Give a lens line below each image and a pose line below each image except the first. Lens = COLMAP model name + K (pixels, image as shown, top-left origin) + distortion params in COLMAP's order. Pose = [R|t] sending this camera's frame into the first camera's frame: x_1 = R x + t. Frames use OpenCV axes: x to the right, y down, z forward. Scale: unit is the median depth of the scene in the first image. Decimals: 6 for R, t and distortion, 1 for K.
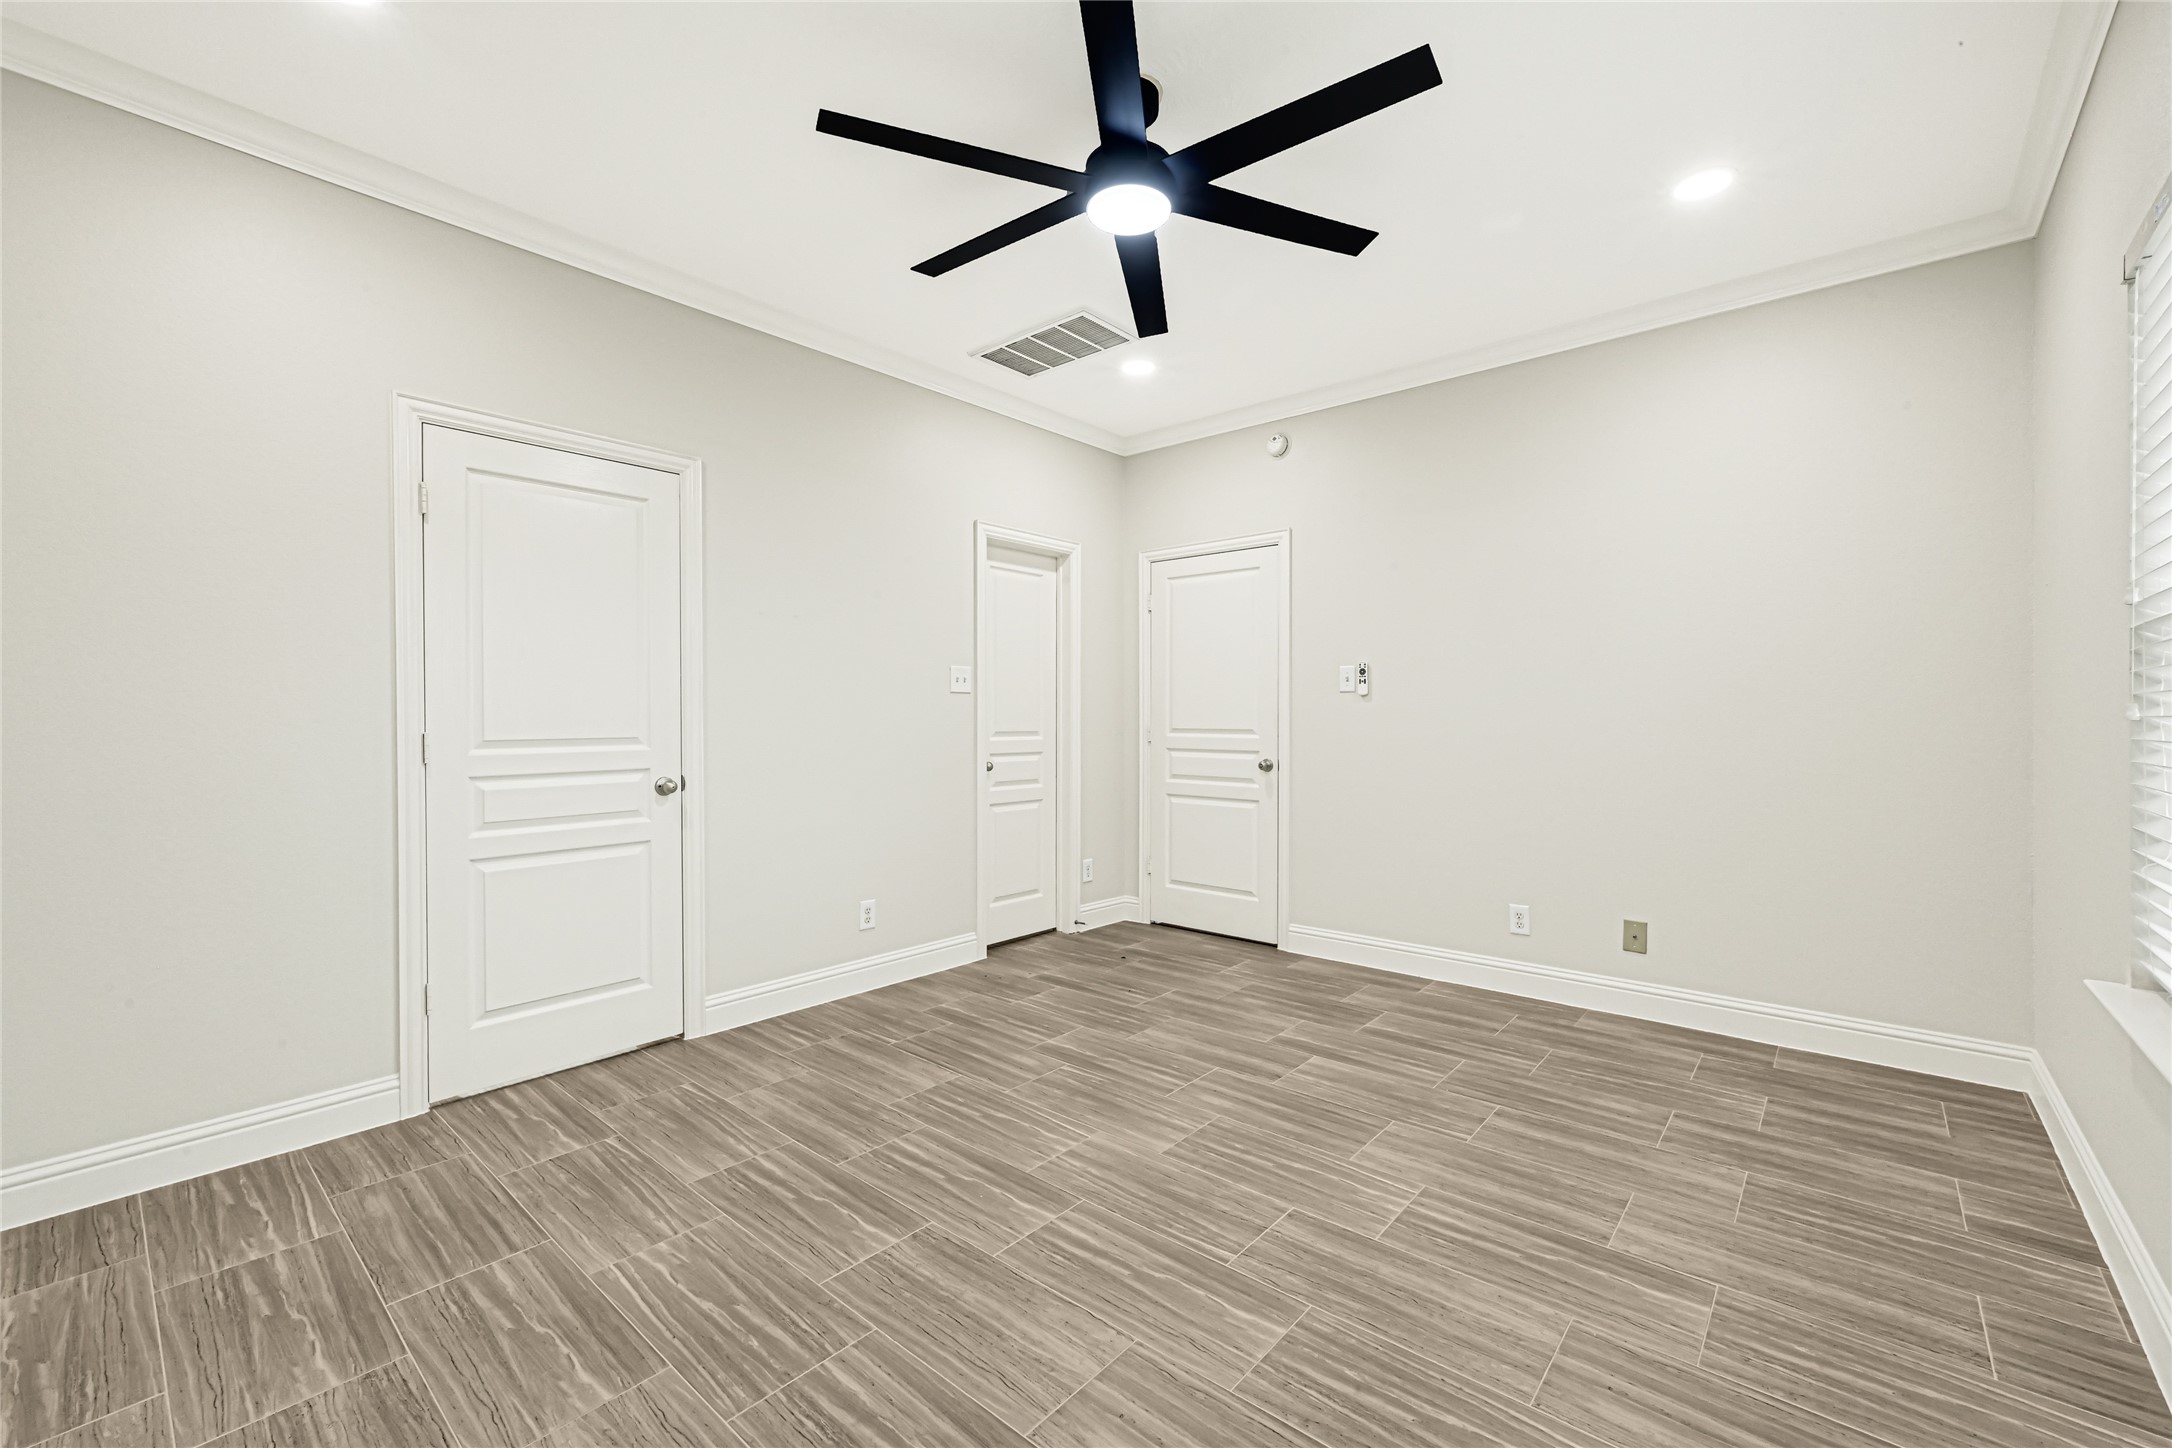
lens RADIAL K [[881.2, 0, 1091.9], [0, 881.2, 724.4], [0, 0, 1]] dist [0.000033, 0.000471]
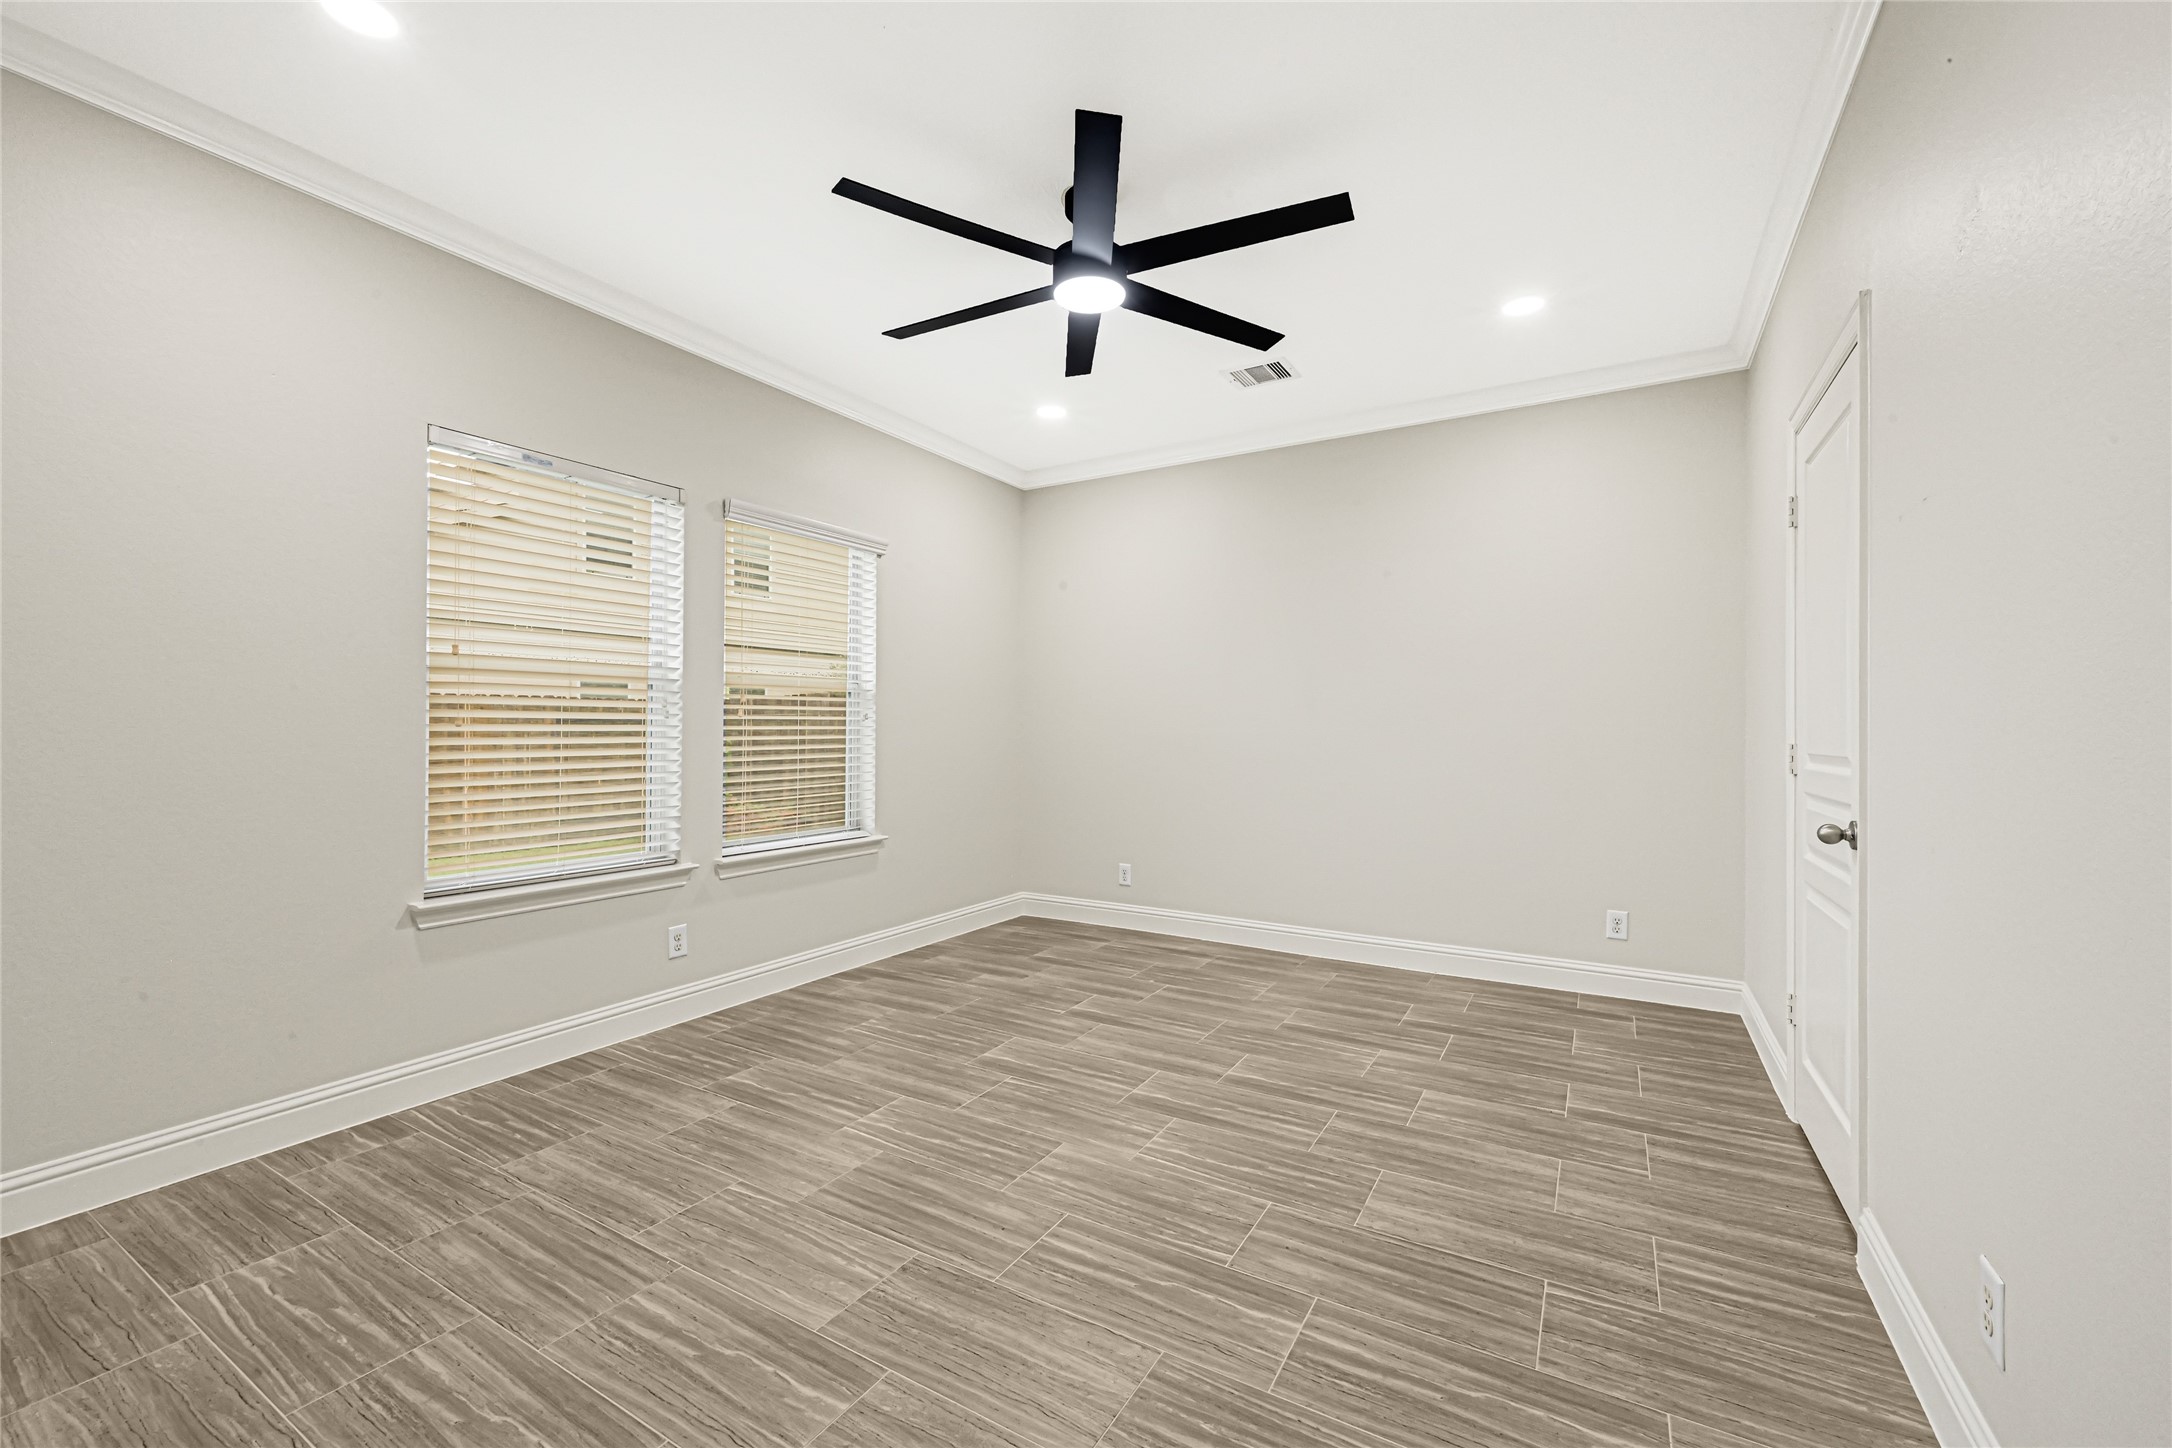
lens RADIAL K [[881.2, 0, 1091.9], [0, 881.2, 724.4], [0, 0, 1]] dist [0.000033, 0.000471]
pose [[-0.983794, -0.002846, -0.179278, 0.233400], [-0.003245, 0.999993, 0.001931, -0.012346], [0.179271, 0.002481, -0.983797, 2.031378]]
